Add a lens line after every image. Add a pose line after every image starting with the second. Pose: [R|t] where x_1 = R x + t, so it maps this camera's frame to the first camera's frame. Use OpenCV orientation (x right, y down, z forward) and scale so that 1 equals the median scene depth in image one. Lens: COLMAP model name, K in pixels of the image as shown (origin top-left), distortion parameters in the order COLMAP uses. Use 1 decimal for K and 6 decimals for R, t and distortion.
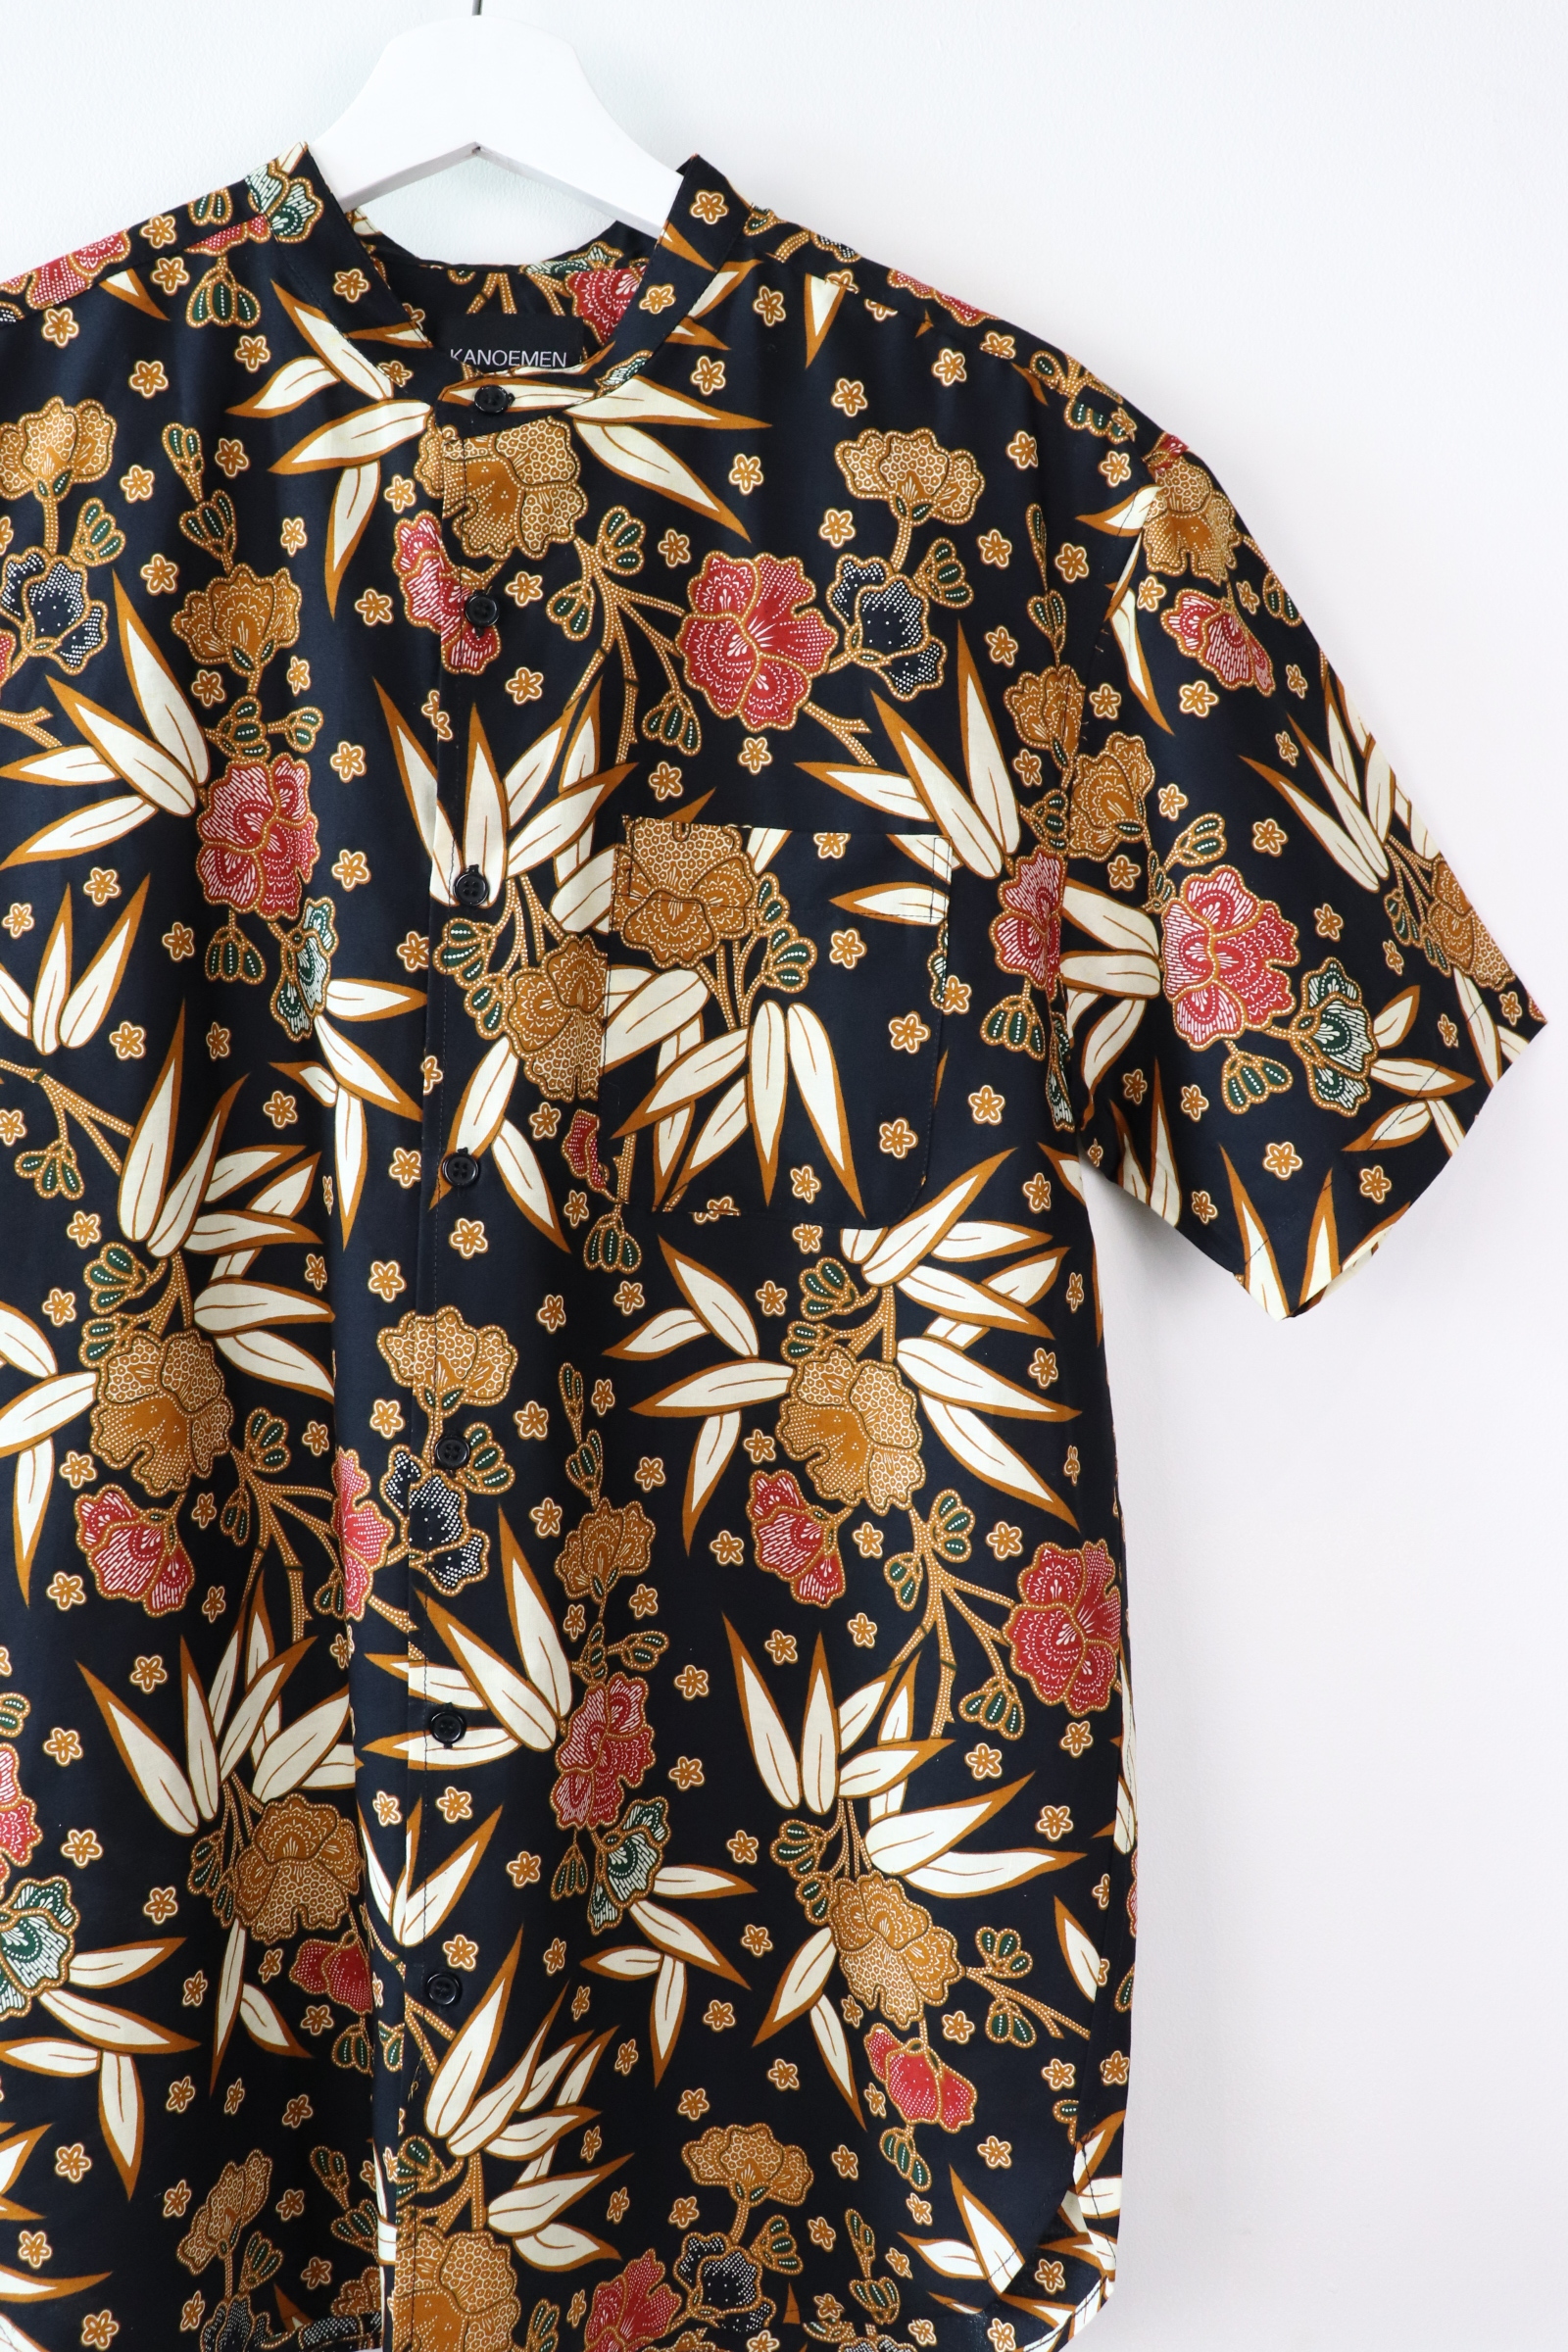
lens RADIAL K [[1907.2, 0, 792.1], [0, 1907.2, 1164.0], [0, 0, 1]] dist [-0.180911, 0.149753]
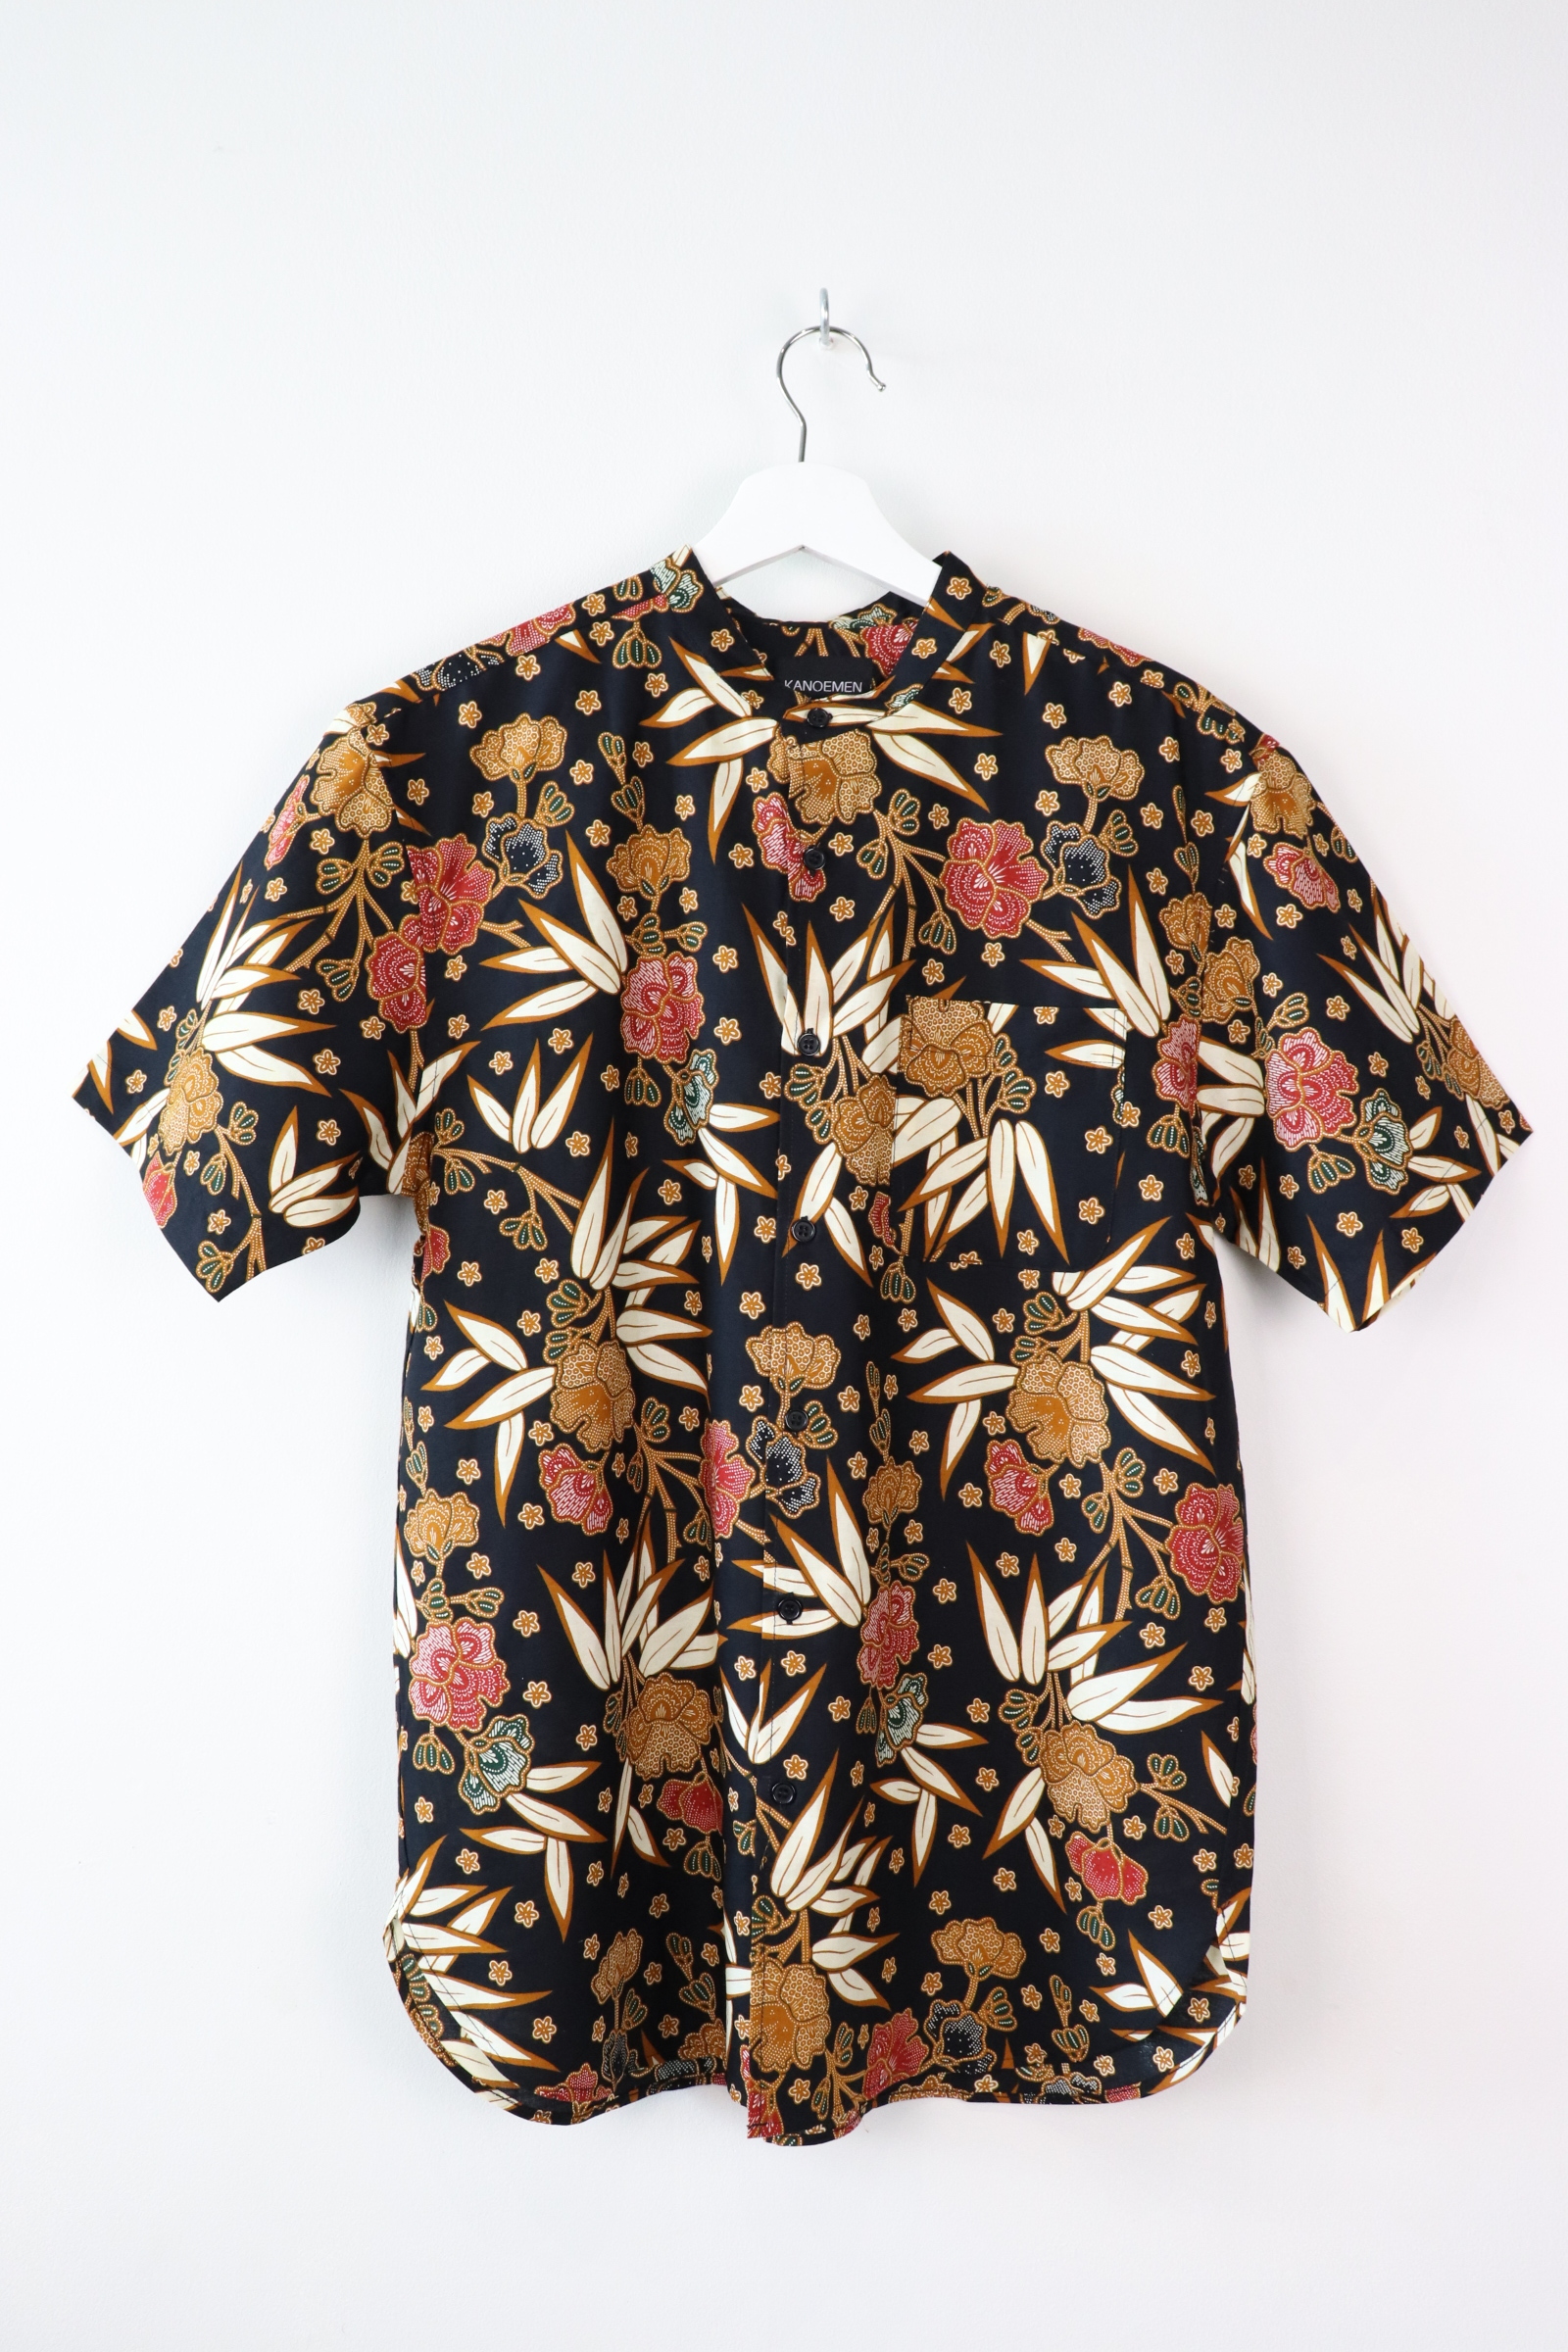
lens RADIAL K [[1907.2, 0, 792.1], [0, 1907.2, 1164.0], [0, 0, 1]] dist [-0.180911, 0.149753]
pose [[0.999497, -0.001259, -0.031703, -0.132577], [-0.000833, 0.997827, -0.065886, 0.048531], [0.031717, 0.065879, 0.997323, -0.496810]]
